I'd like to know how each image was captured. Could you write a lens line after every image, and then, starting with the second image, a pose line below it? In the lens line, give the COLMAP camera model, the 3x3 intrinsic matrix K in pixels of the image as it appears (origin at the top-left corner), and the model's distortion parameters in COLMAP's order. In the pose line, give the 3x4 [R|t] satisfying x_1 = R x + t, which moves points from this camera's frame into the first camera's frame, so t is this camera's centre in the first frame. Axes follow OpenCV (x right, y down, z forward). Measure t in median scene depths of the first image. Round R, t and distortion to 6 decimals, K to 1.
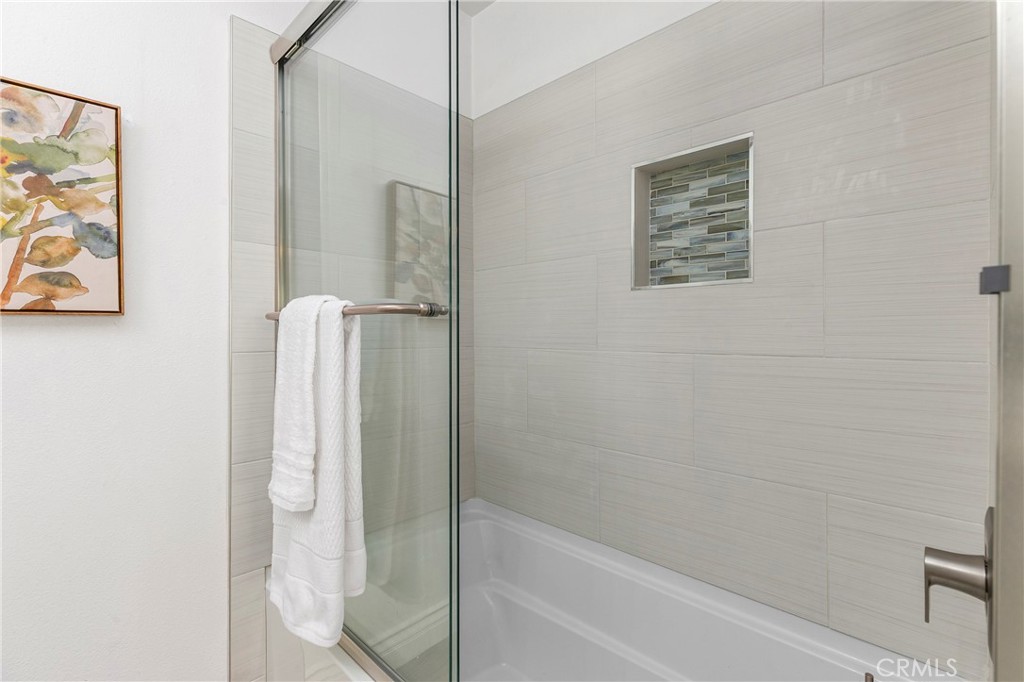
lens RADIAL K [[465.3, 0, 515.7], [0, 465.3, 335.6], [0, 0, 1]] dist [0.001745, 0.000546]
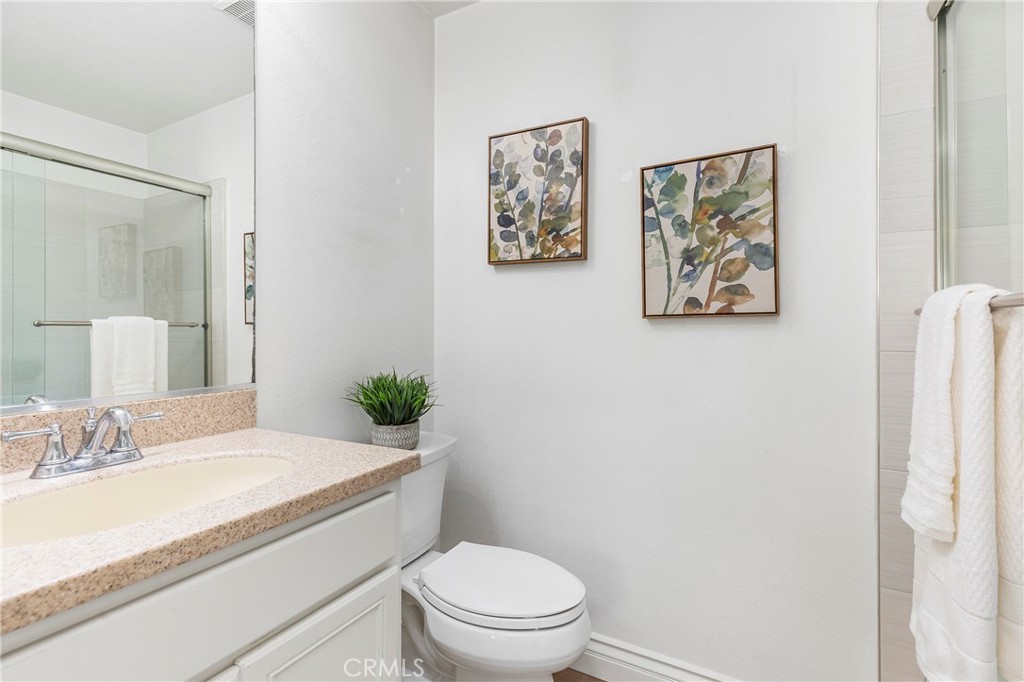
lens RADIAL K [[478.8, 0, 512.3], [0, 478.8, 328.5], [0, 0, 1]] dist [0.002212, -0.000027]
pose [[0.263344, 0.000776, -0.964702, 0.183453], [-0.008112, 0.999966, -0.001409, -0.002498], [0.964668, 0.008196, 0.263341, 0.014784]]
